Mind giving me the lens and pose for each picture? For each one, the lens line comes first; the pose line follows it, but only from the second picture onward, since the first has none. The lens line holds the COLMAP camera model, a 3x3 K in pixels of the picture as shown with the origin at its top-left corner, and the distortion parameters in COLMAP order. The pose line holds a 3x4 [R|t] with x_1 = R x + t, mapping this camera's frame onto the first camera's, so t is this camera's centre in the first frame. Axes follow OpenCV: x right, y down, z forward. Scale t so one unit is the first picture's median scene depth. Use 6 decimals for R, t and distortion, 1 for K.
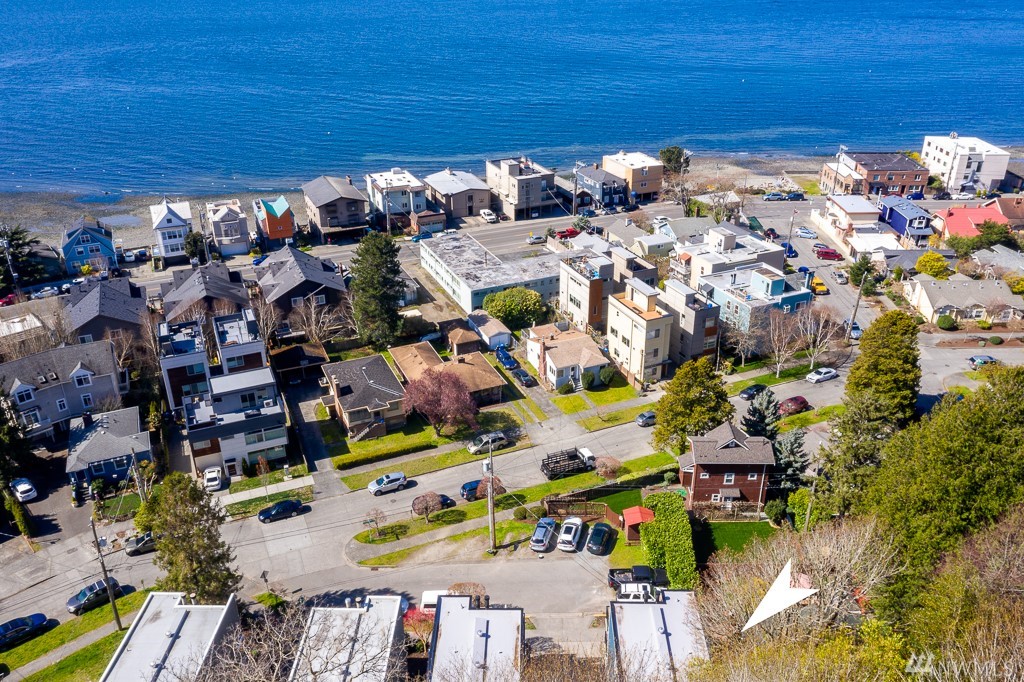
lens RADIAL K [[812.5, 0, 512.0], [0, 812.5, 341.0], [0, 0, 1]] dist [-0.009654, -0.003480]
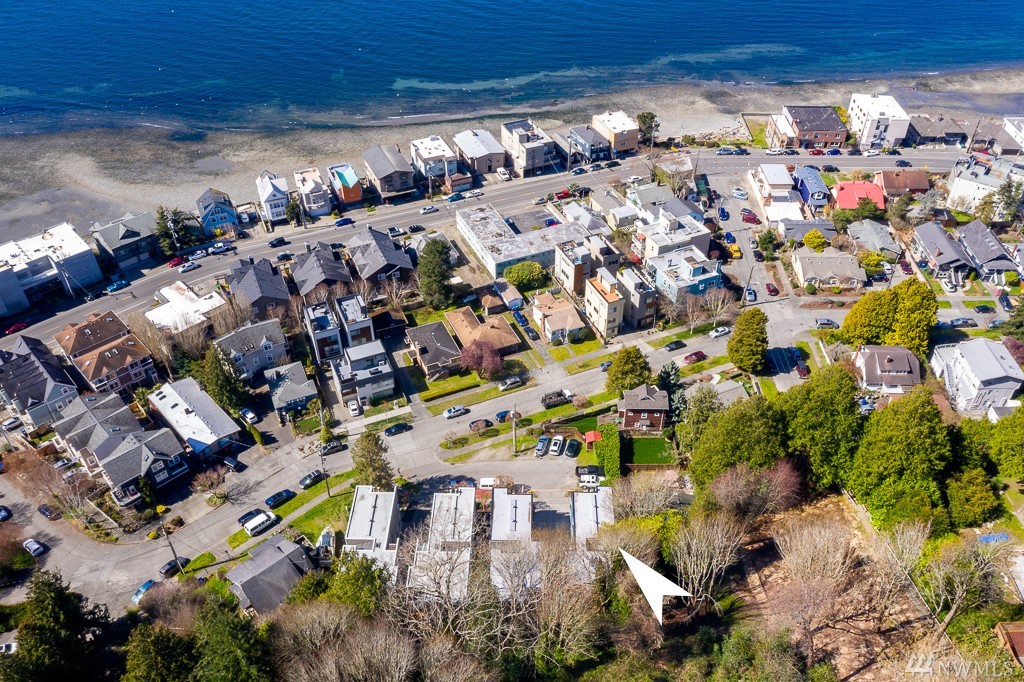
lens RADIAL K [[812.5, 0, 512.0], [0, 812.5, 341.0], [0, 0, 1]] dist [-0.009654, -0.003480]
pose [[0.999997, 0.001070, -0.002059, -0.019292], [-0.000568, 0.973181, 0.230041, -0.303228], [0.002250, -0.230039, 0.973179, -0.543207]]
